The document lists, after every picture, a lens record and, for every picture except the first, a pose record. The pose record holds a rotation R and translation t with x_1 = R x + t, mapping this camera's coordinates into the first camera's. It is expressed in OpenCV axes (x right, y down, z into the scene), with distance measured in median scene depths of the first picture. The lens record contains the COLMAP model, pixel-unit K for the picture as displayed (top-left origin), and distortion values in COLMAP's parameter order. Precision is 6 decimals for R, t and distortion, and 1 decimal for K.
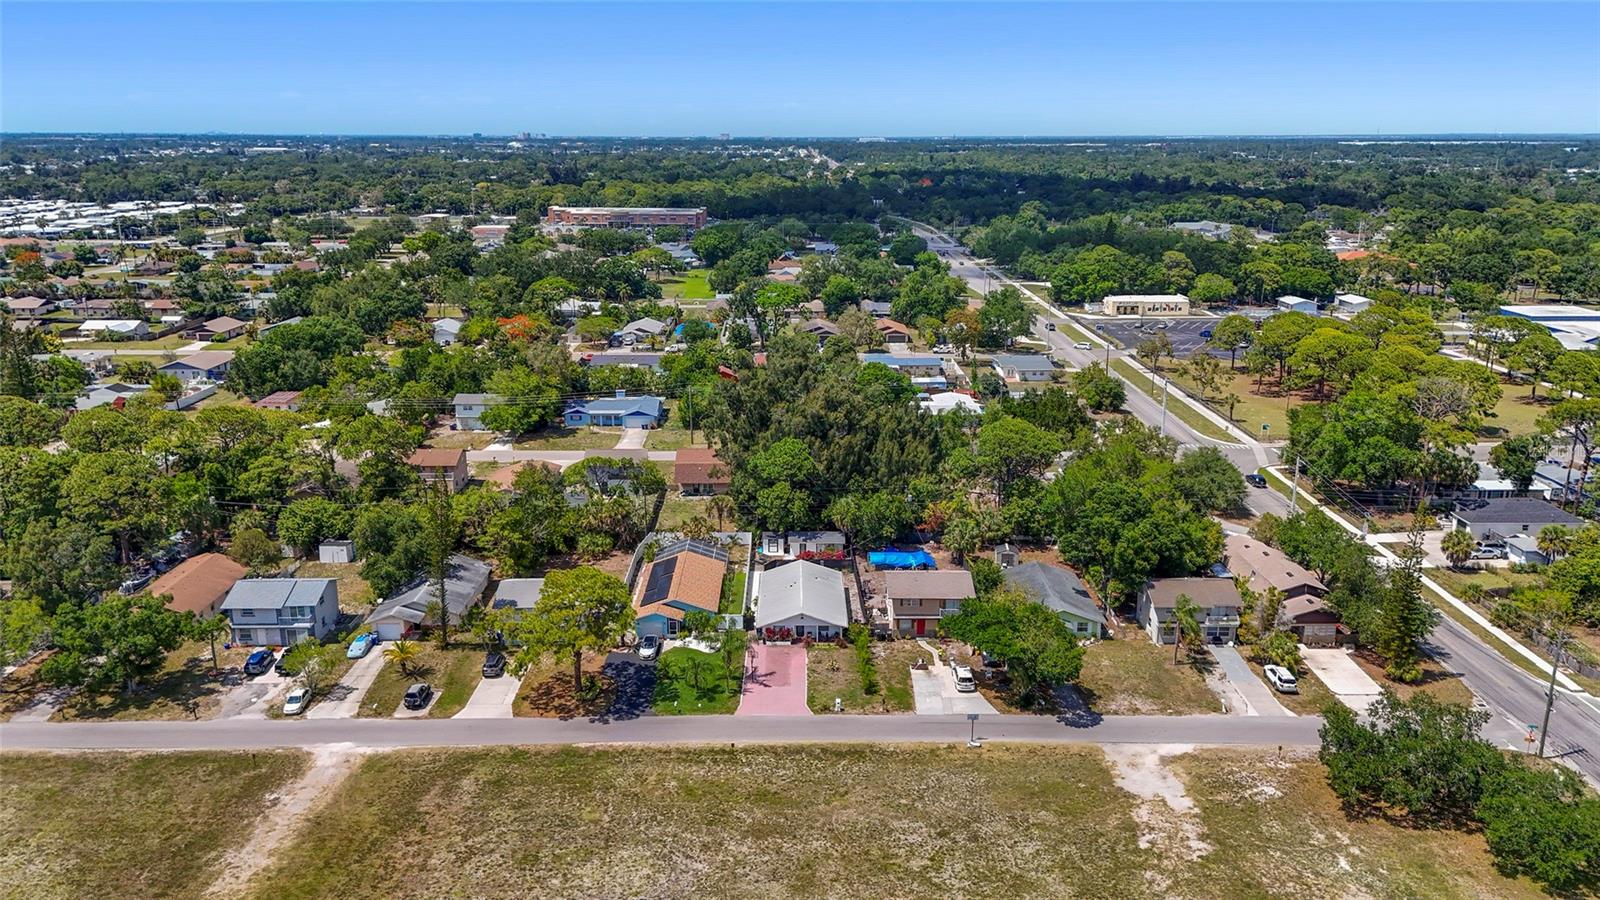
lens RADIAL K [[1173.3, 0, 800.0], [0, 1173.3, 450.0], [0, 0, 1]] dist [0.080395, -0.087809]
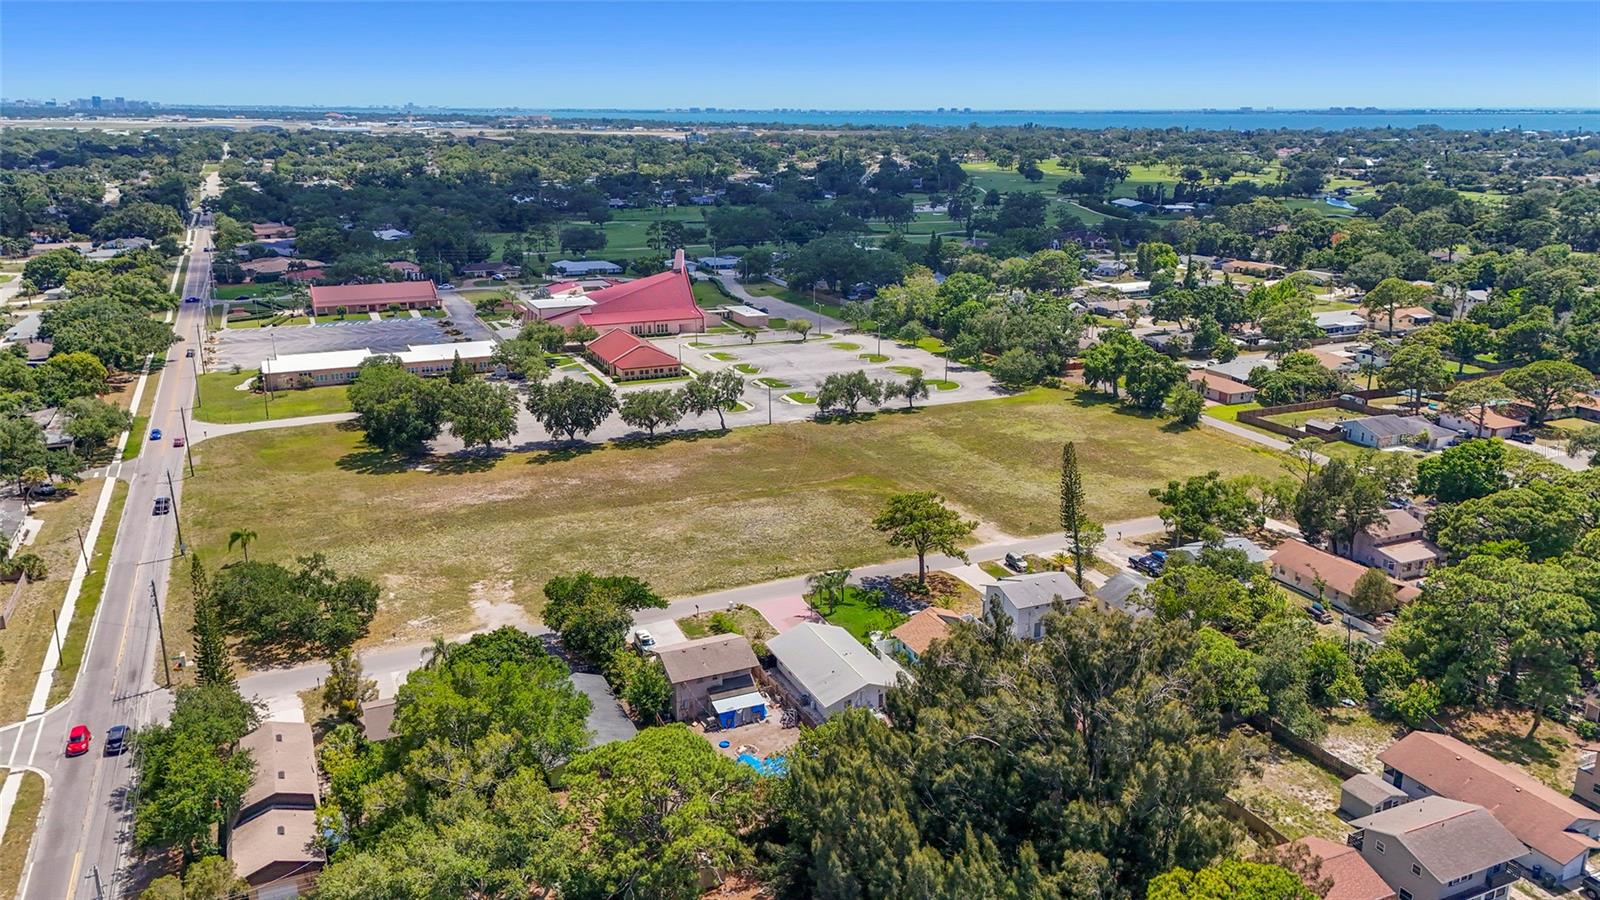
lens RADIAL K [[1173.3, 0, 800.0], [0, 1173.3, 450.0], [0, 0, 1]] dist [0.080395, -0.087809]
pose [[-0.915350, 0.112062, -0.386752, 0.391024], [-0.105798, 0.859812, 0.499530, -0.517708], [0.388512, 0.498162, -0.775173, 1.715569]]
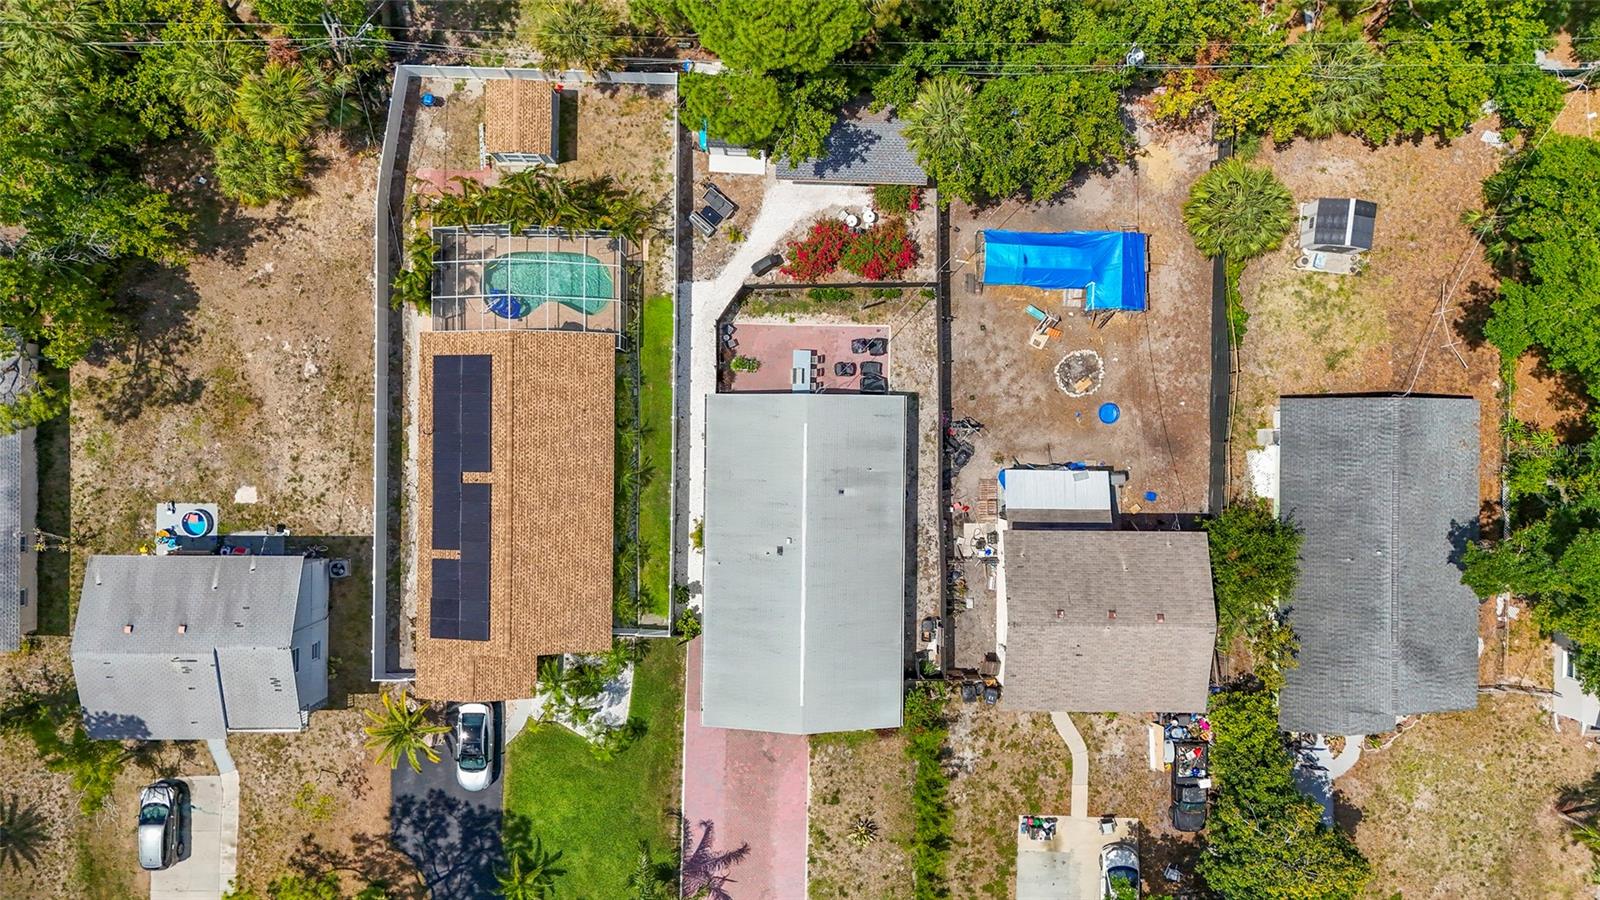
lens RADIAL K [[1173.3, 0, 800.0], [0, 1173.3, 450.0], [0, 0, 1]] dist [0.080395, -0.087809]
pose [[0.999839, 0.017645, 0.003366, -0.002234], [-0.007741, 0.254183, 0.967125, -0.315788], [0.016209, -0.966995, 0.254279, 0.971201]]
